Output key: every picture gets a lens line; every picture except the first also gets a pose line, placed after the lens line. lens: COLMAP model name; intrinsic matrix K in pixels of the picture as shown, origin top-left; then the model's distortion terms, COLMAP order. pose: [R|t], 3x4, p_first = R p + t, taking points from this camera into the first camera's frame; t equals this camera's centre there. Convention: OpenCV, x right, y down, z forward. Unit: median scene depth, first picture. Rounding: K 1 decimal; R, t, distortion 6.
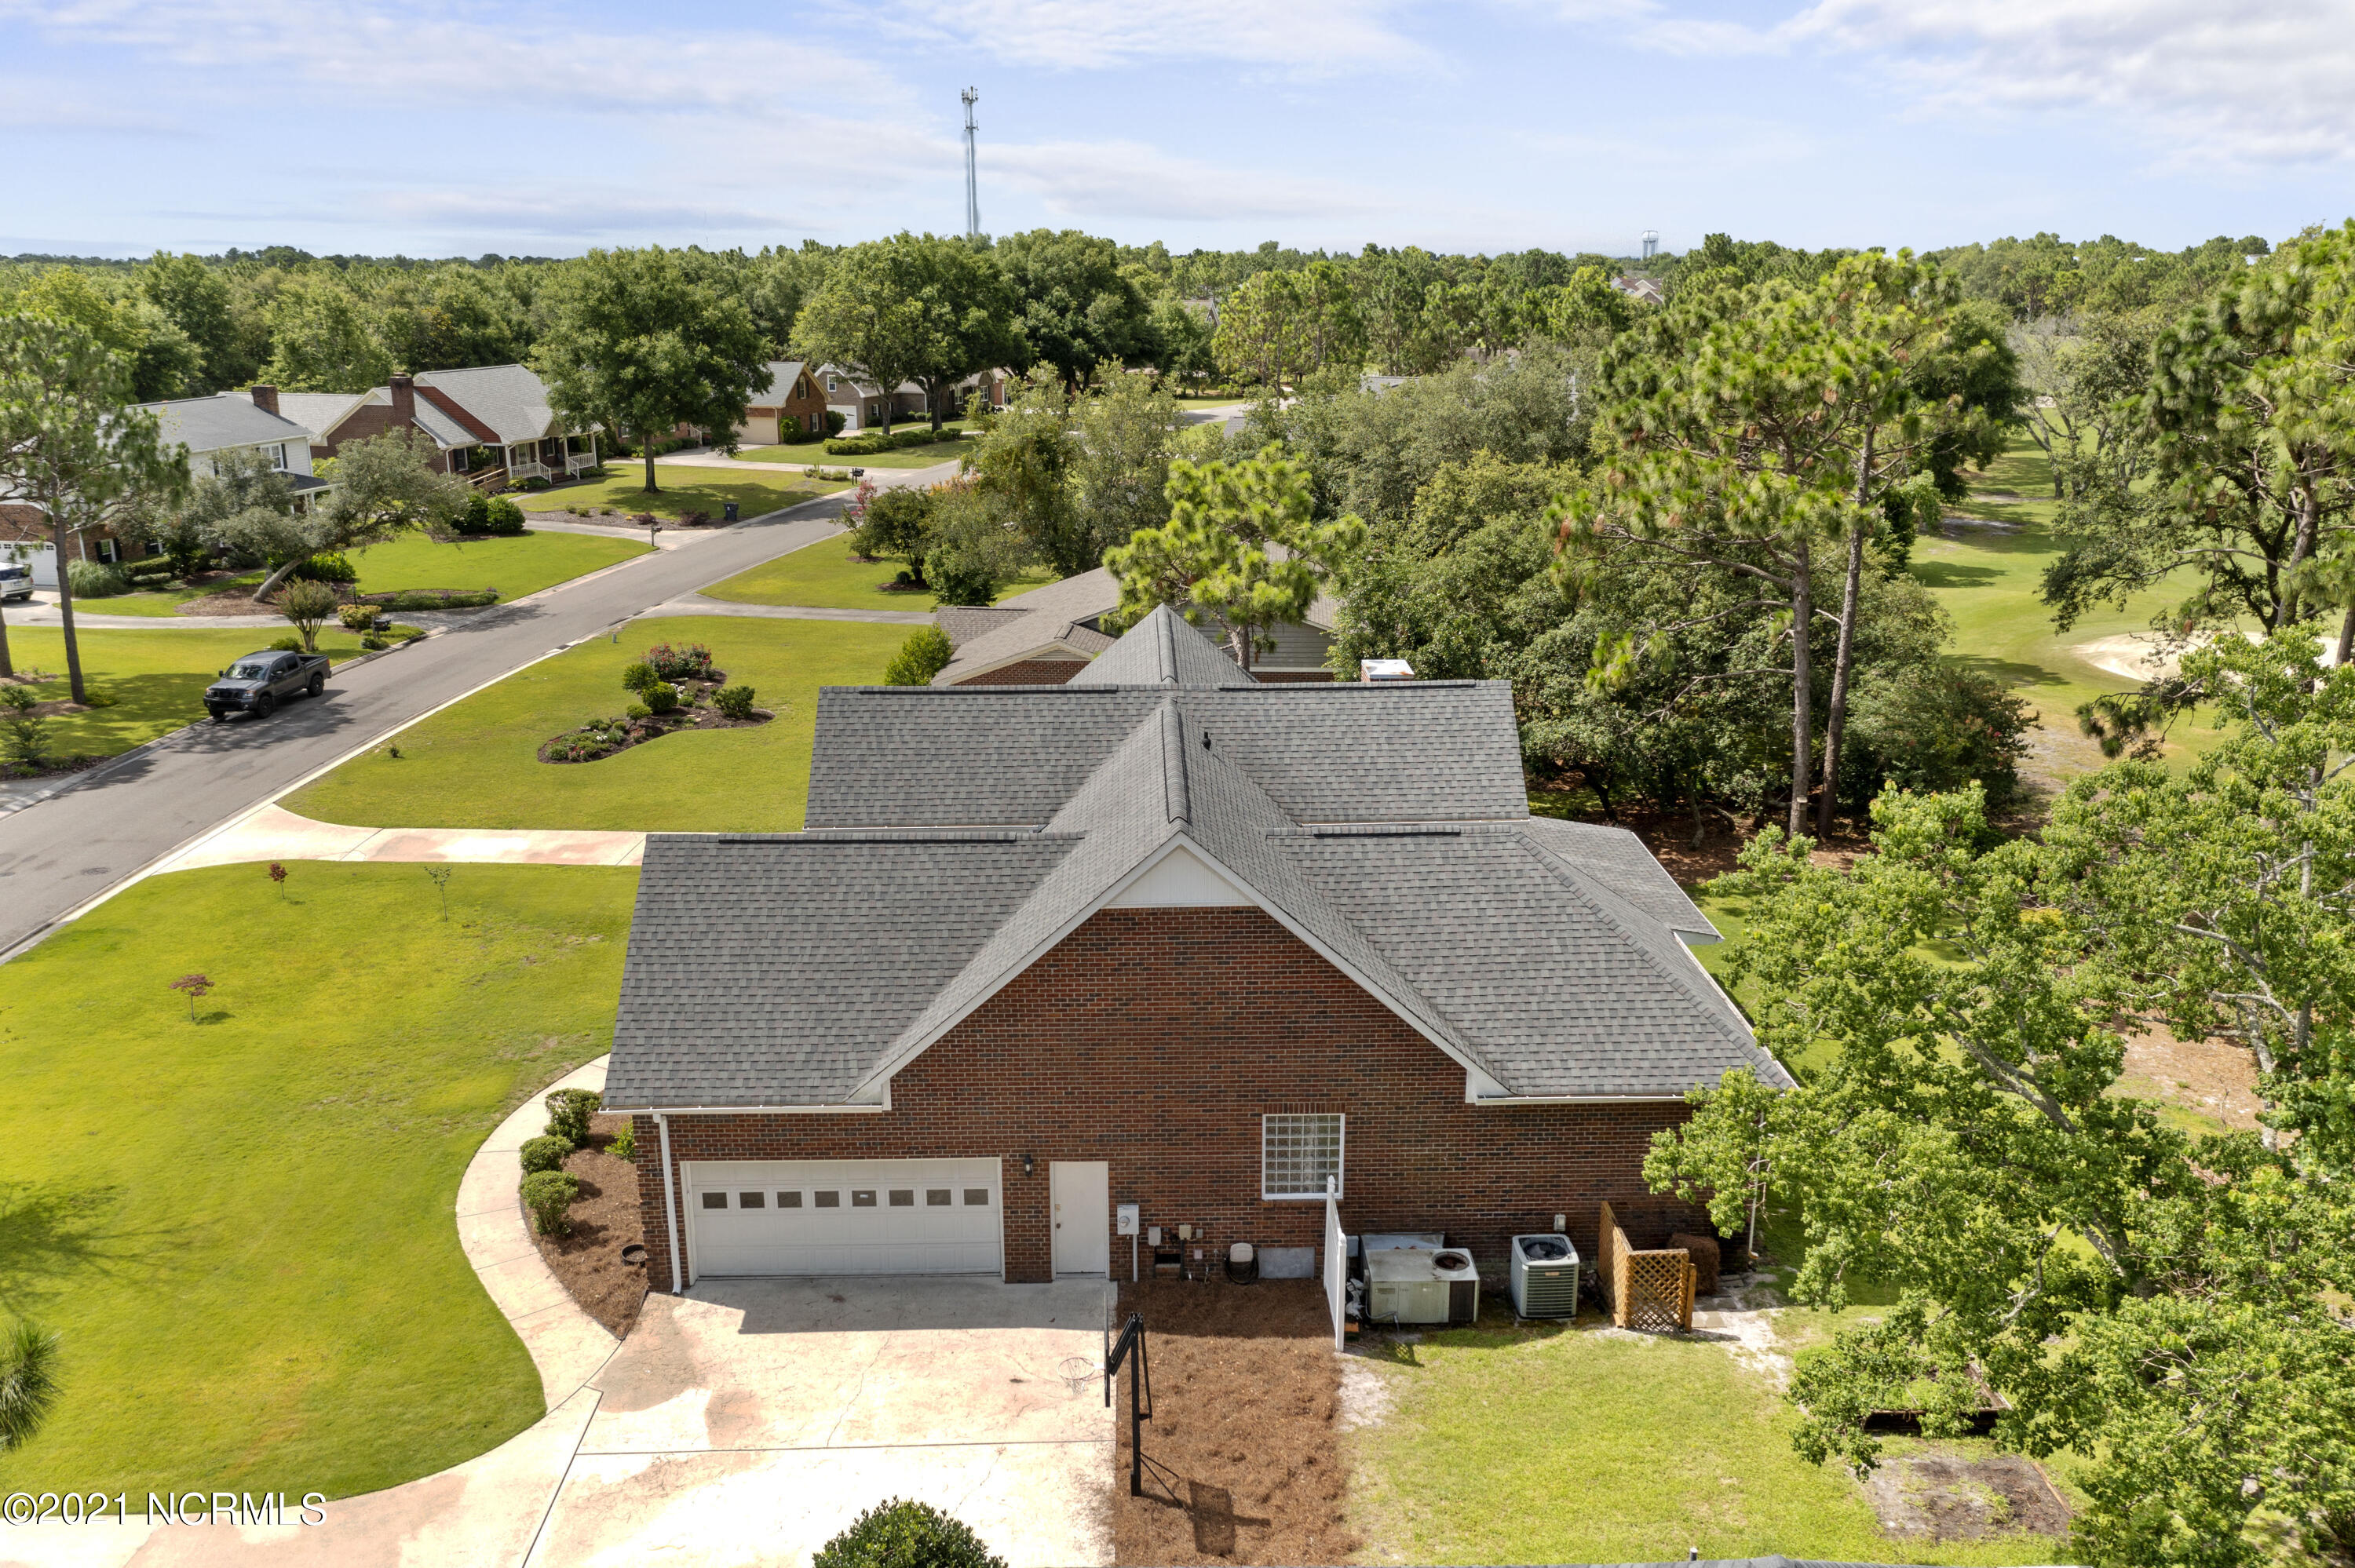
lens RADIAL K [[1899.7, 0, 1178.9], [0, 1899.7, 775.5], [0, 0, 1]] dist [0.006079, -0.010720]
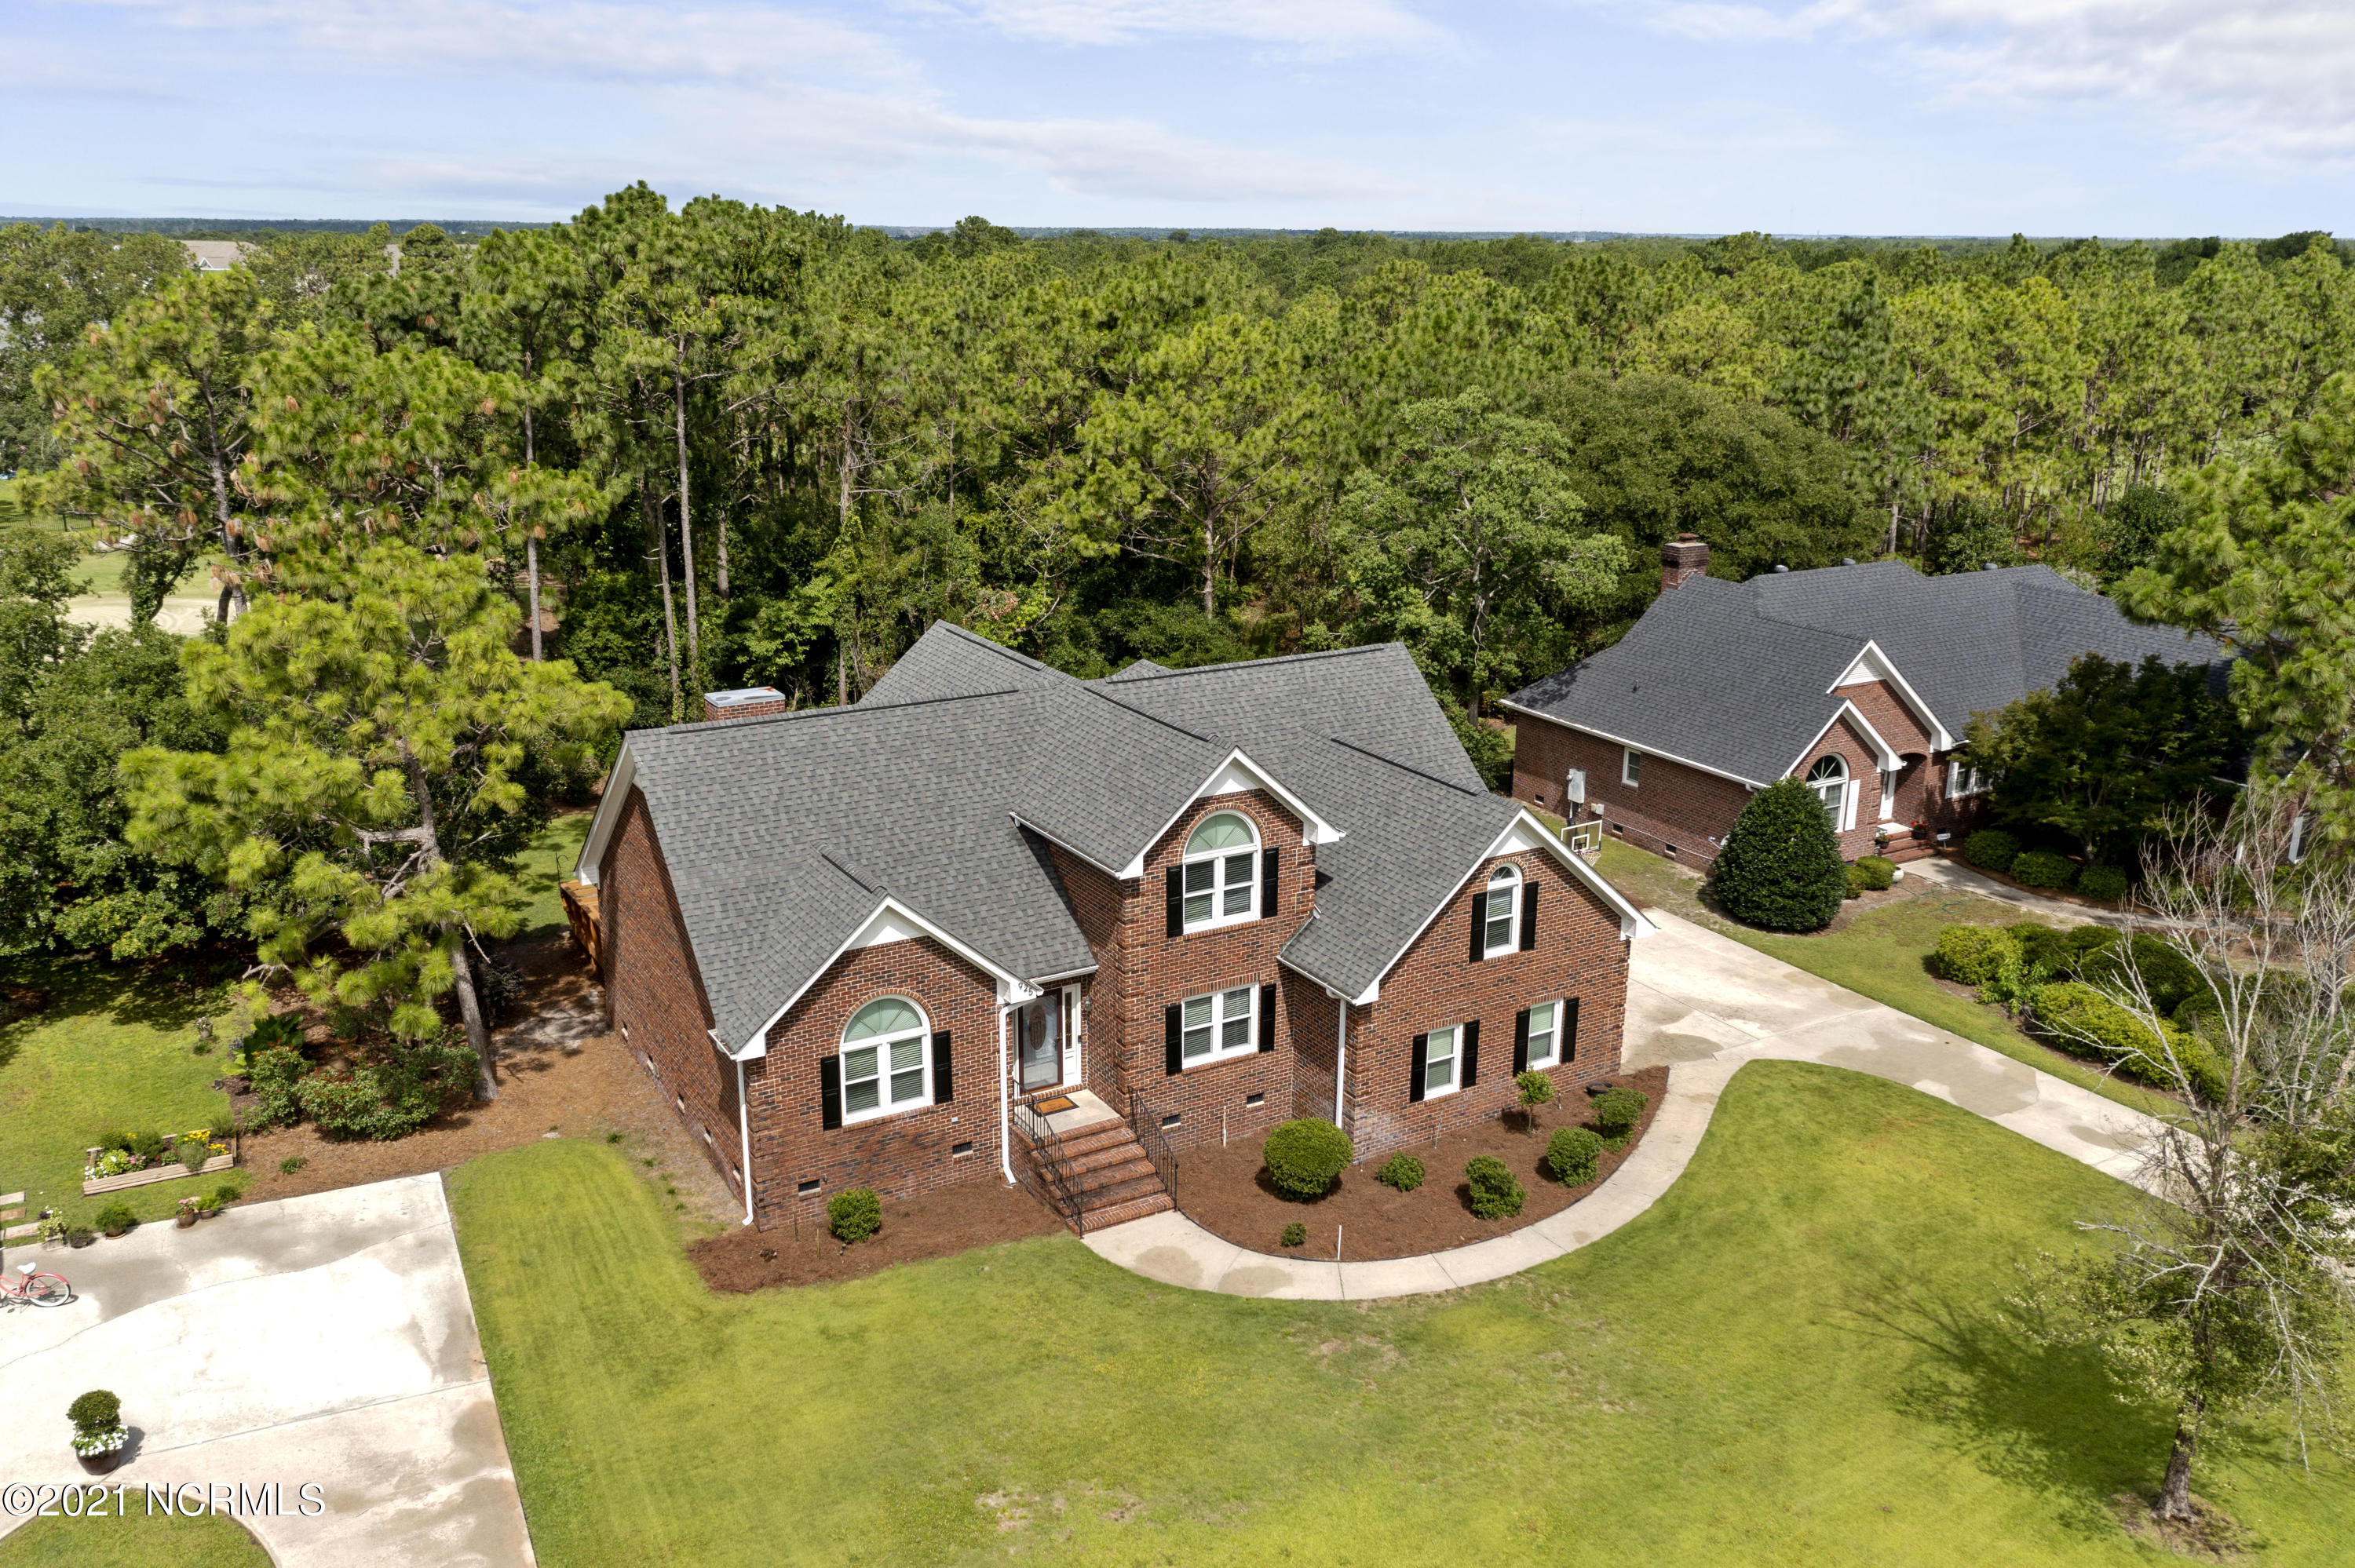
lens RADIAL K [[1899.7, 0, 1180.2], [0, 1899.7, 787.0], [0, 0, 1]] dist [0.006079, -0.010720]
pose [[-0.482954, -0.250395, 0.839082, -1.190436], [0.241600, 0.882943, 0.402543, -0.507345], [-0.841656, 0.397132, -0.365925, 1.668130]]
